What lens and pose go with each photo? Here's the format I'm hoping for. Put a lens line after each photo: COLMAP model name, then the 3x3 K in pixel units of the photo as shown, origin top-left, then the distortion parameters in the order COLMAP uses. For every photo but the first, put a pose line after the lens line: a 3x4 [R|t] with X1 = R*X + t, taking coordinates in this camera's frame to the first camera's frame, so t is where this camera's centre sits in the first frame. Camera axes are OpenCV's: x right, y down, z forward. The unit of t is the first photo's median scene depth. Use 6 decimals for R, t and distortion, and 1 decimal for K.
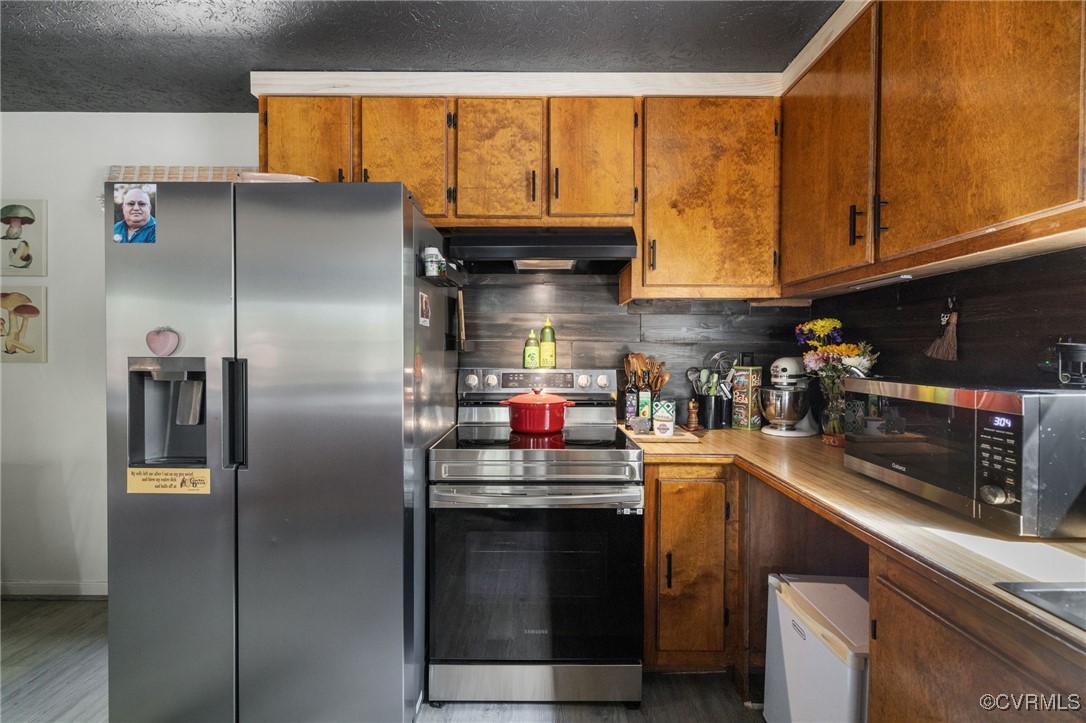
lens RADIAL K [[458.3, 0, 542.8], [0, 458.3, 357.7], [0, 0, 1]] dist [-0.000697, -0.000128]
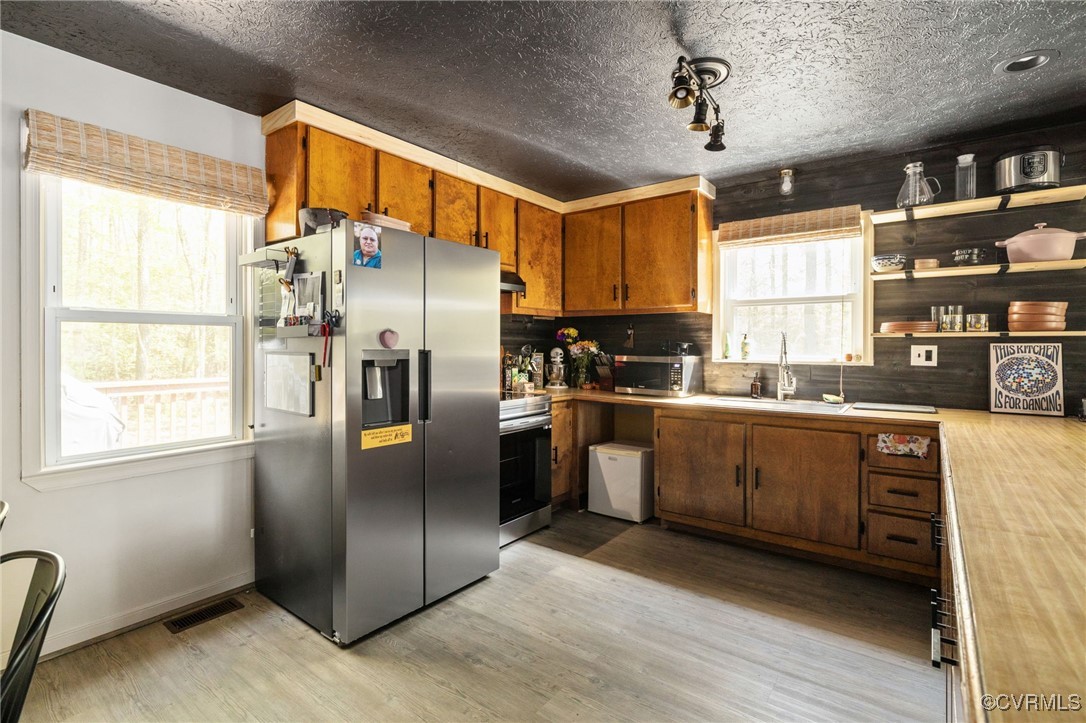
lens RADIAL K [[513.0, 0, 537.0], [0, 513.0, 347.9], [0, 0, 1]] dist [-0.000820, 0.000148]
pose [[0.611400, -0.006600, 0.791294, -1.285607], [0.009618, 0.999953, 0.000910, -0.002458], [-0.791263, 0.007054, 0.611435, -0.247951]]
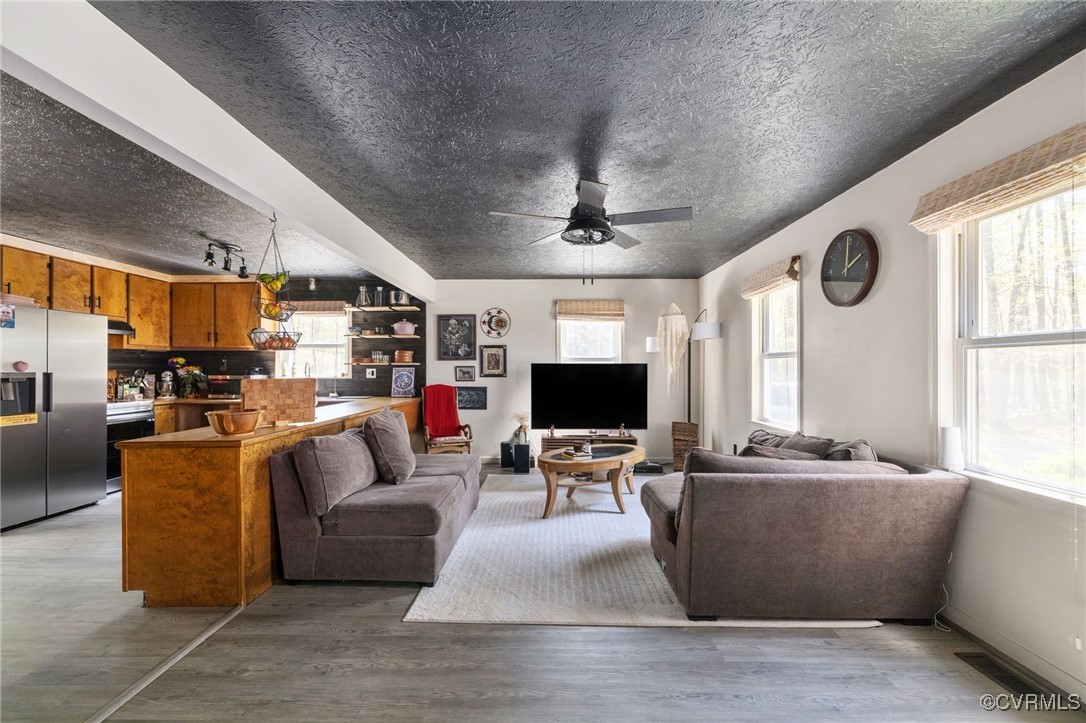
lens RADIAL K [[464.3, 0, 541.1], [0, 464.3, 366.1], [0, 0, 1]] dist [0.000661, 0.000314]
pose [[0.020100, 0.001062, 0.999797, -2.432329], [0.013527, 0.999908, -0.001334, 0.004807], [-0.999706, 0.013551, 0.020083, -1.444959]]
